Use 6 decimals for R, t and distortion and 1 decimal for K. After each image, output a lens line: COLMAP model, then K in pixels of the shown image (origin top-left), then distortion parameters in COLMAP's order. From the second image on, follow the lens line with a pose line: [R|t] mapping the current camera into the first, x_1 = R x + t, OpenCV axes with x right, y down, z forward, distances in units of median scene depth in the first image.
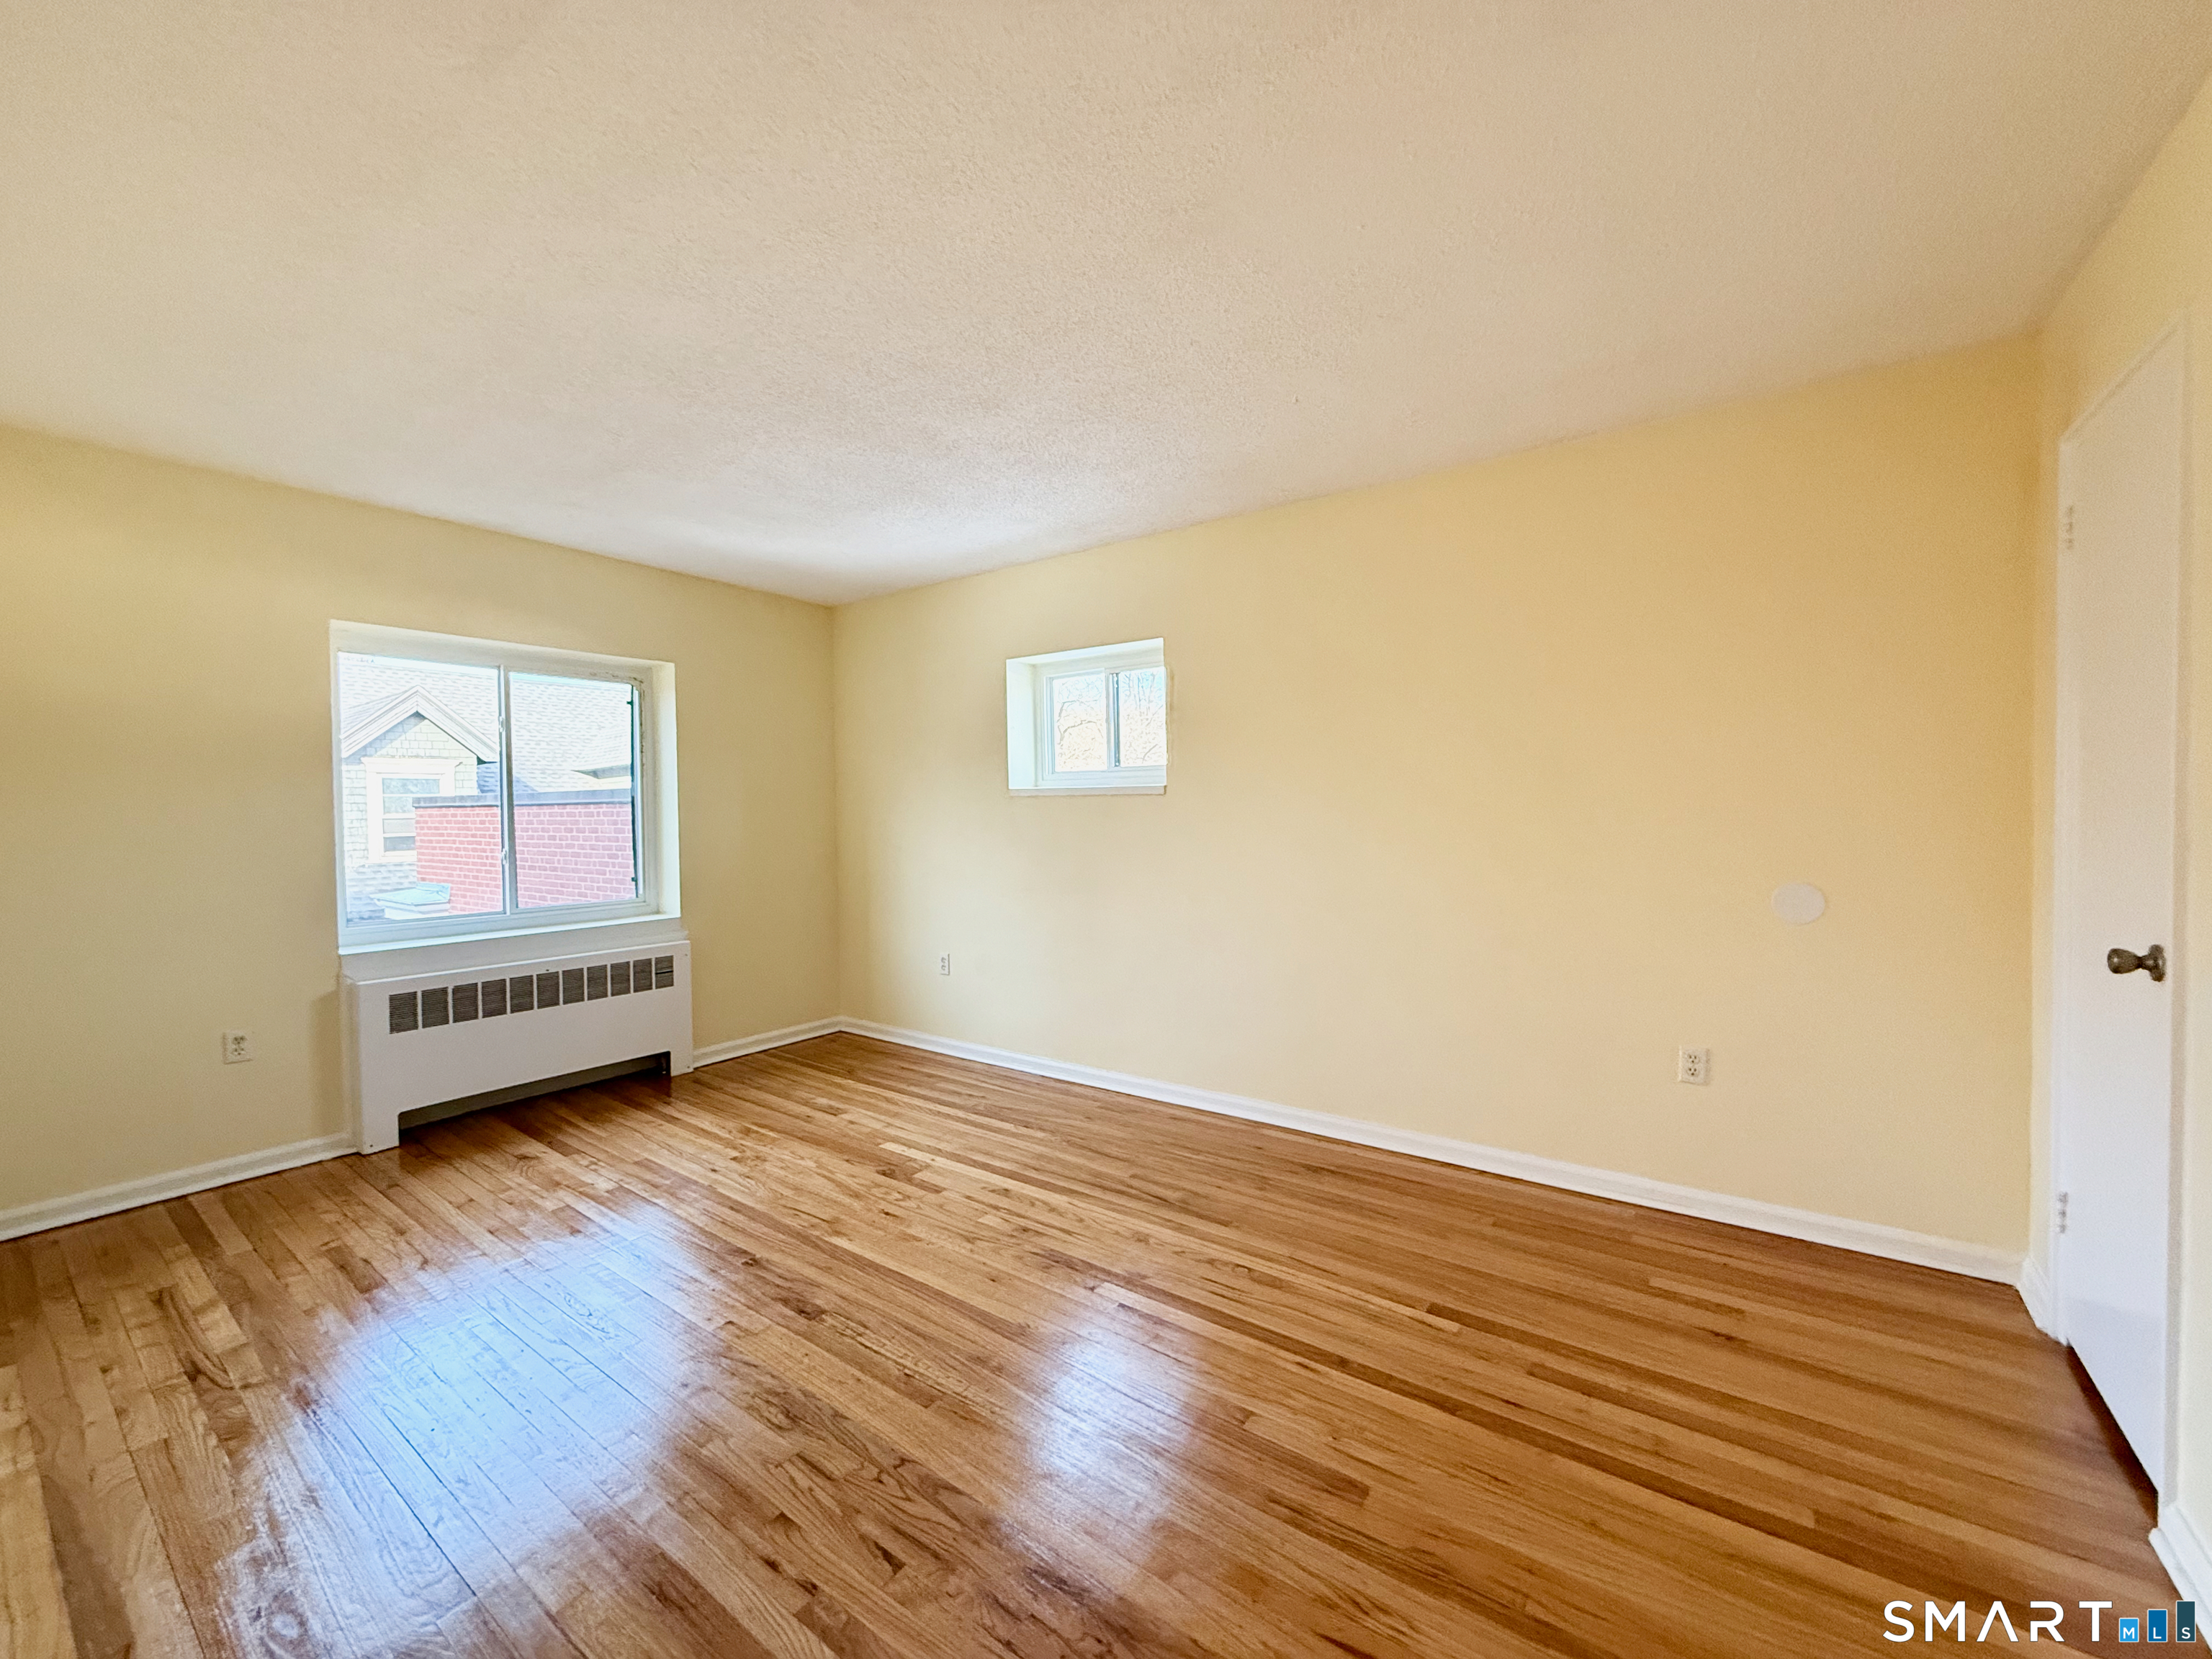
lens RADIAL K [[877.9, 0, 1106.0], [0, 877.9, 829.5], [0, 0, 1]] dist [0.002866, -0.000333]
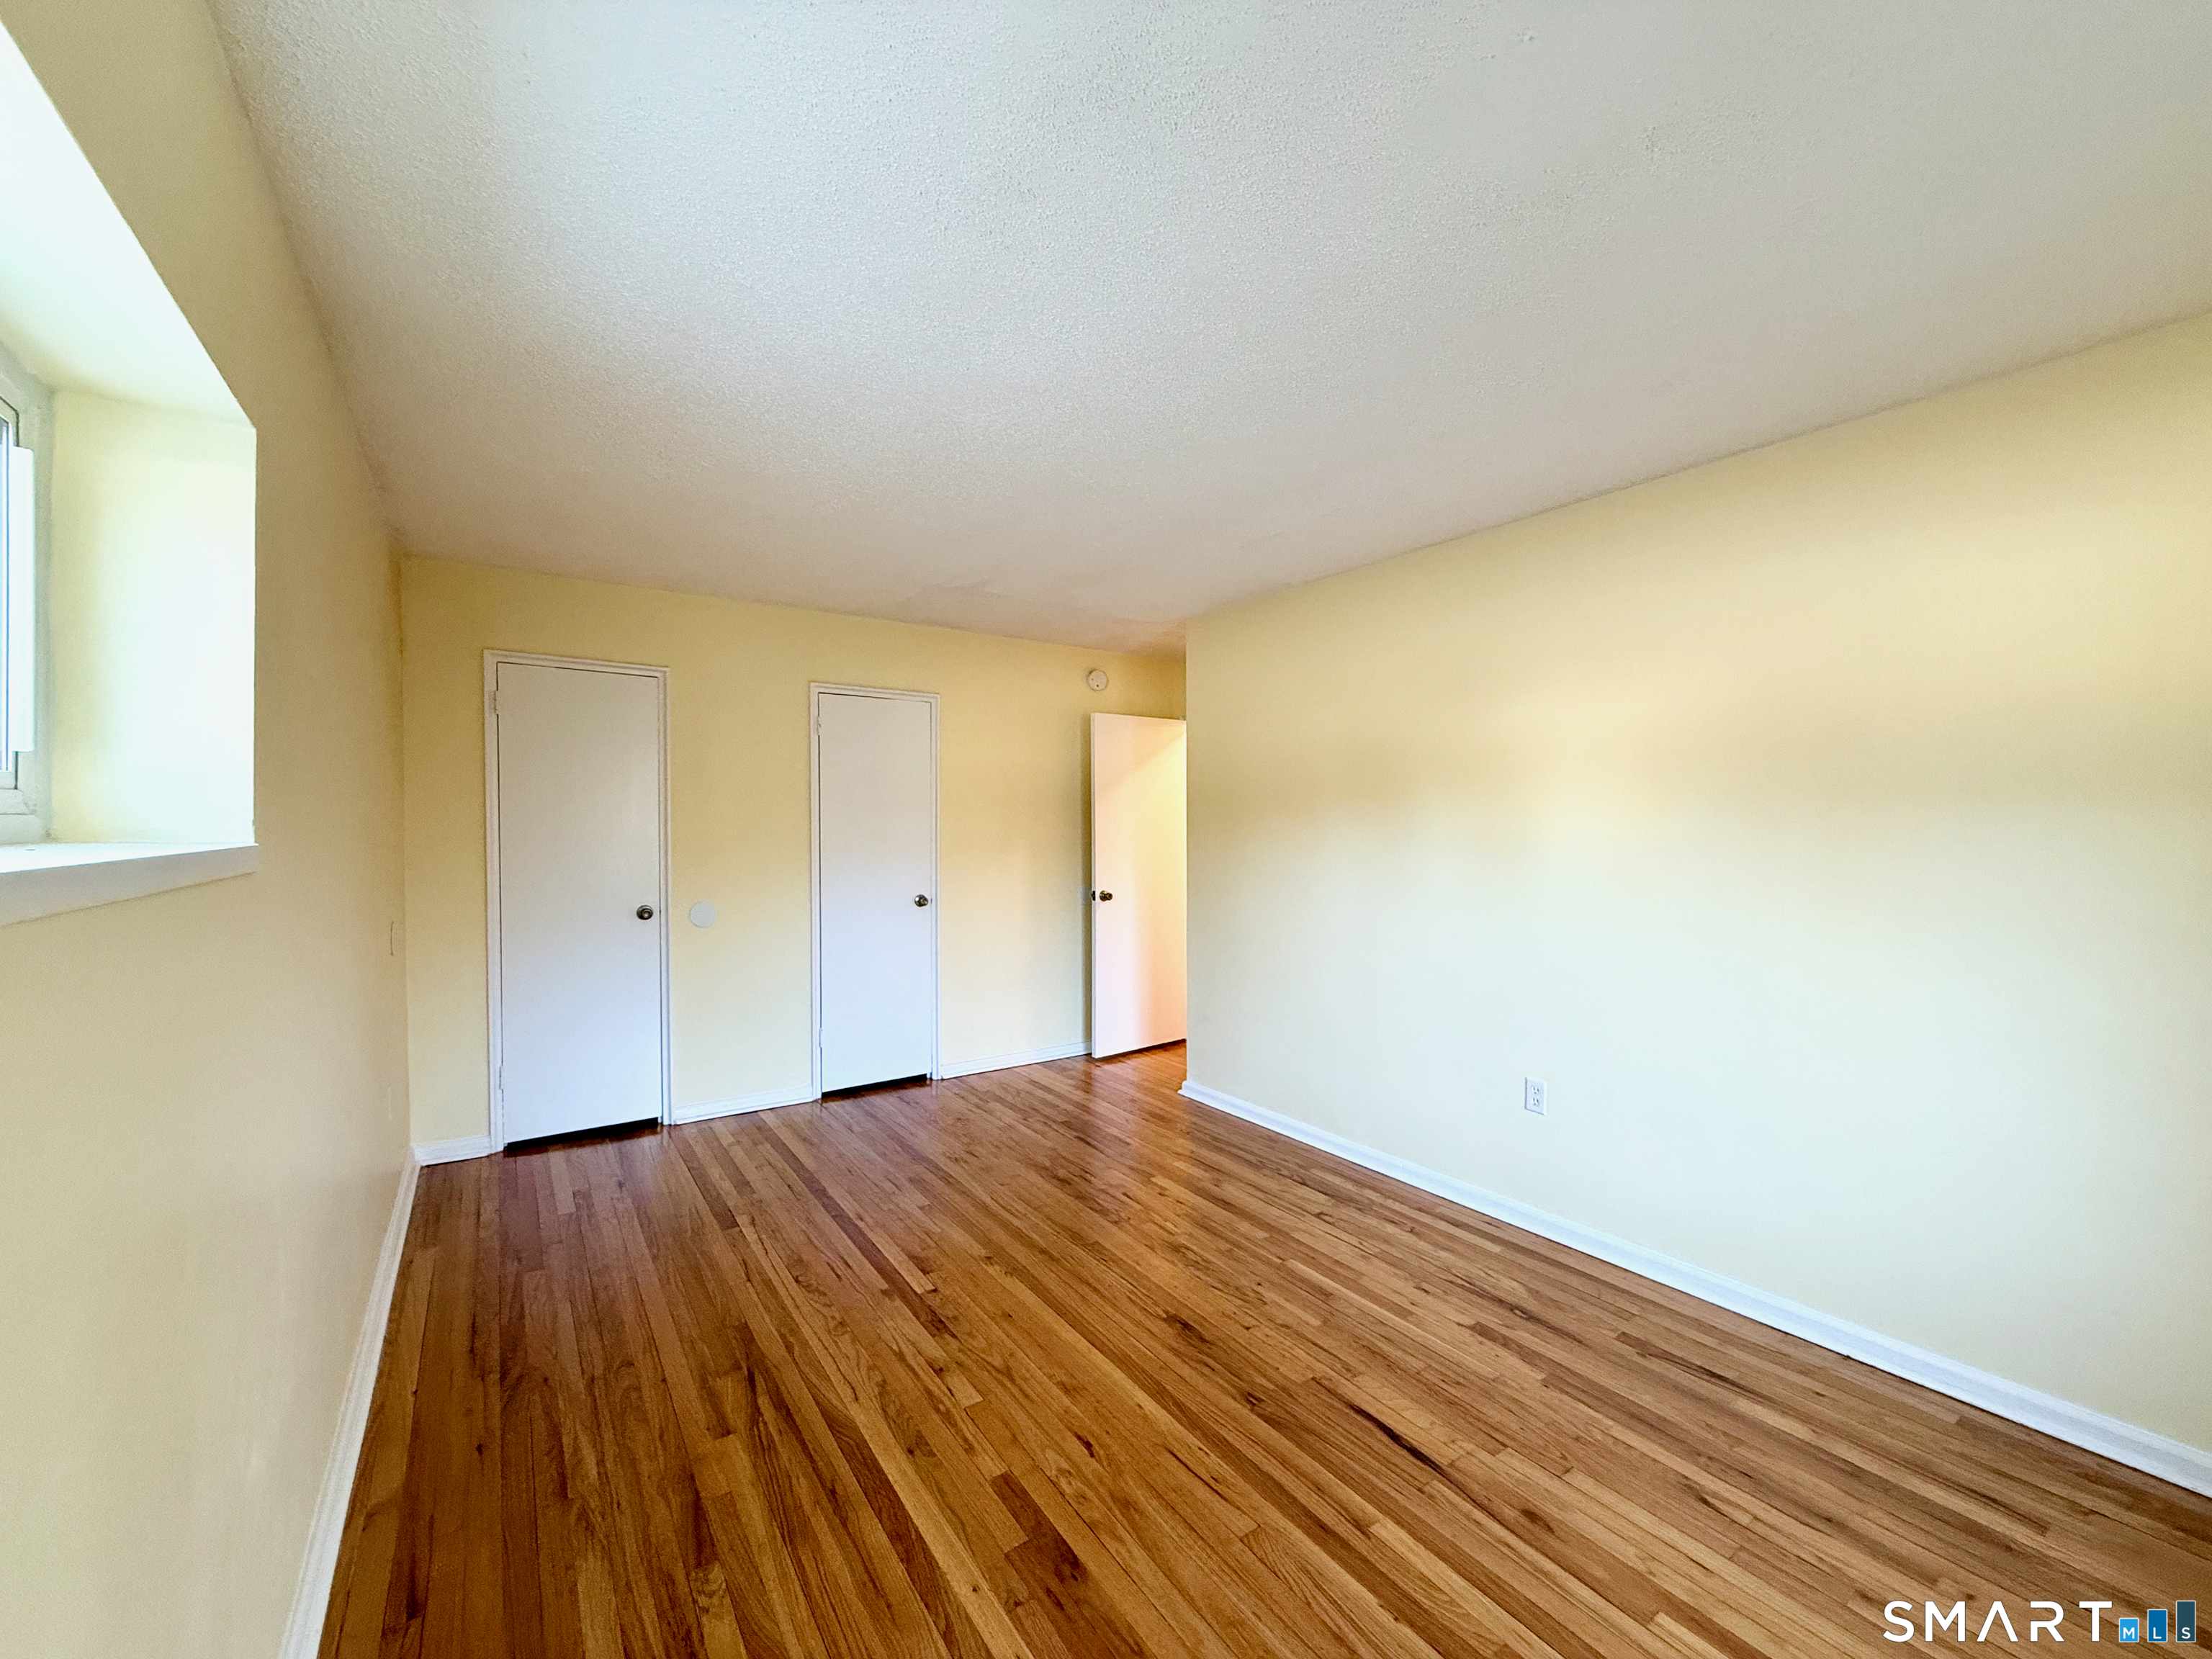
lens RADIAL K [[877.9, 0, 1106.0], [0, 877.9, 829.5], [0, 0, 1]] dist [0.002866, -0.000333]
pose [[-0.944119, 0.006660, 0.329537, -0.562260], [0.016734, 0.999475, 0.027745, -0.085733], [-0.329179, 0.031709, -0.943735, 1.859786]]
